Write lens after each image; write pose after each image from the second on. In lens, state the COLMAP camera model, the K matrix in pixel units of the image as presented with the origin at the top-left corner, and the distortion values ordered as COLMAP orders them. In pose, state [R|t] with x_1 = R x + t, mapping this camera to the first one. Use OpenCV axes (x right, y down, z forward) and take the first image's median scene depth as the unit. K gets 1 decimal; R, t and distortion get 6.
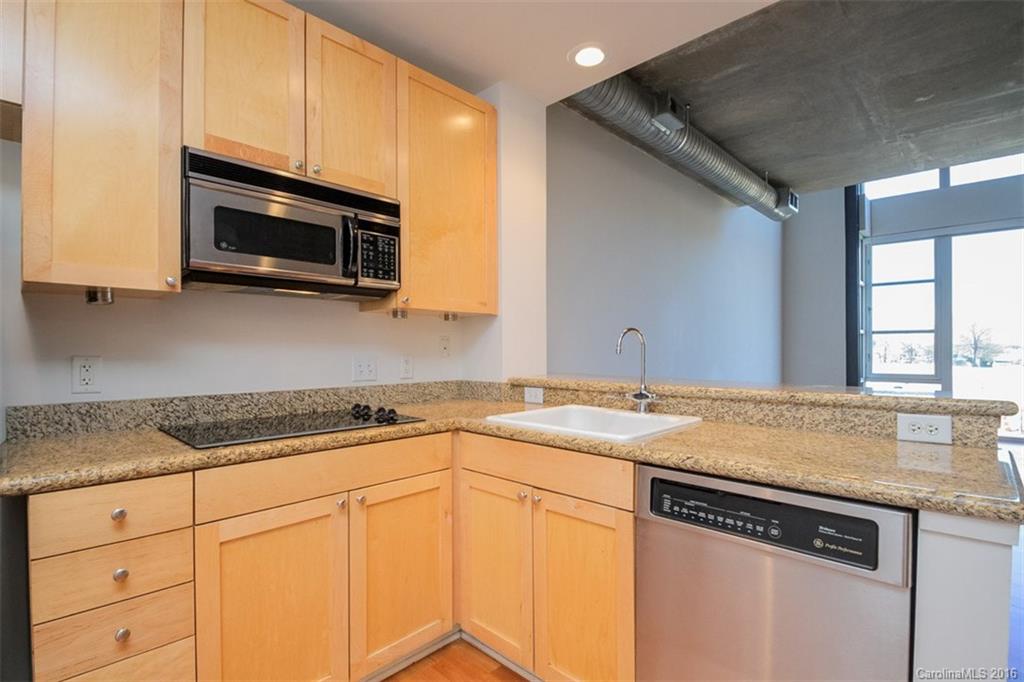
lens RADIAL K [[485.0, 0, 514.3], [0, 485.0, 350.7], [0, 0, 1]] dist [0.022837, -0.023633]
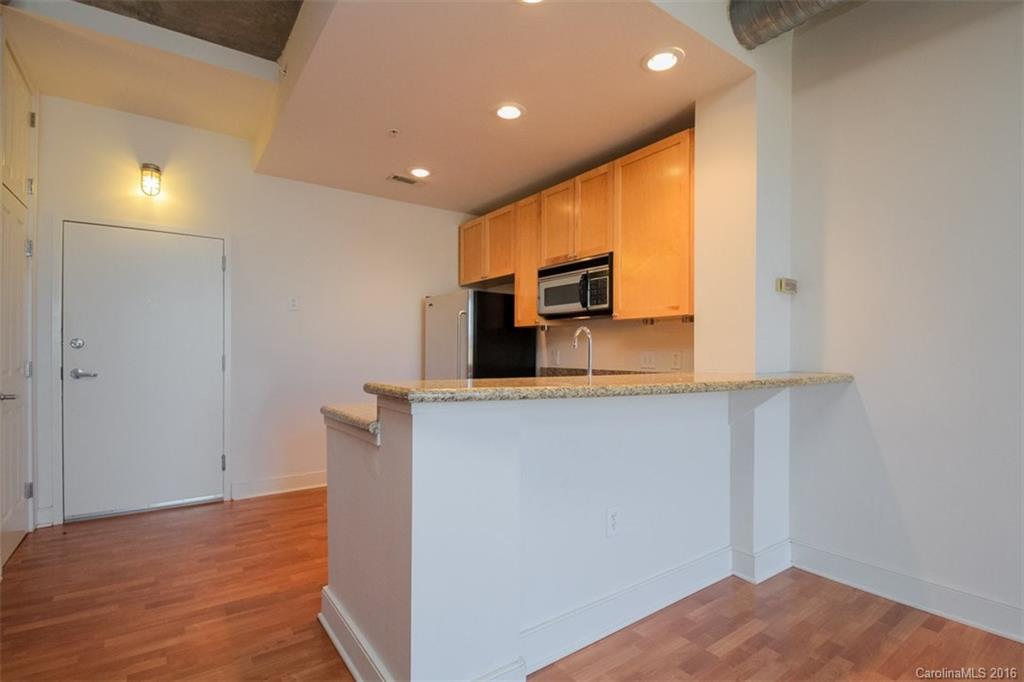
lens RADIAL K [[488.9, 0, 529.2], [0, 488.9, 351.7], [0, 0, 1]] dist [0.027458, -0.022100]
pose [[-0.173111, 0.002076, -0.984900, 1.211291], [-0.006164, 0.999976, 0.003191, 0.010167], [0.984883, 0.006623, -0.173094, 0.894431]]
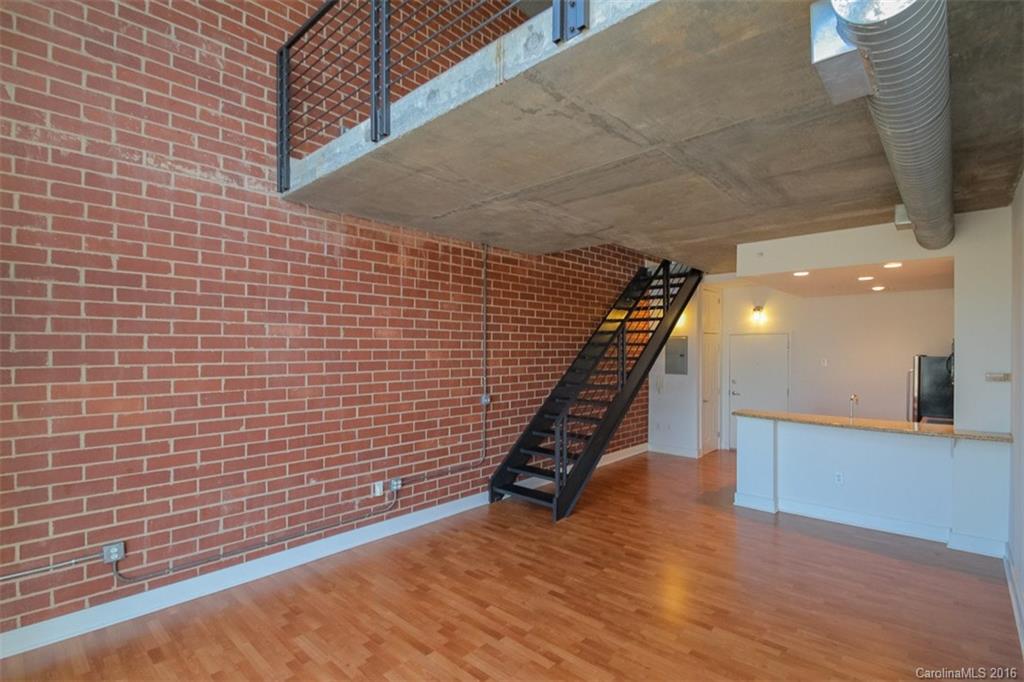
lens RADIAL K [[488.9, 0, 529.2], [0, 488.9, 351.7], [0, 0, 1]] dist [0.027458, -0.022100]
pose [[-0.998747, -0.001270, -0.050036, 1.790740], [-0.001540, 0.999985, 0.005348, -0.252626], [0.050028, 0.005418, -0.998733, 3.063613]]
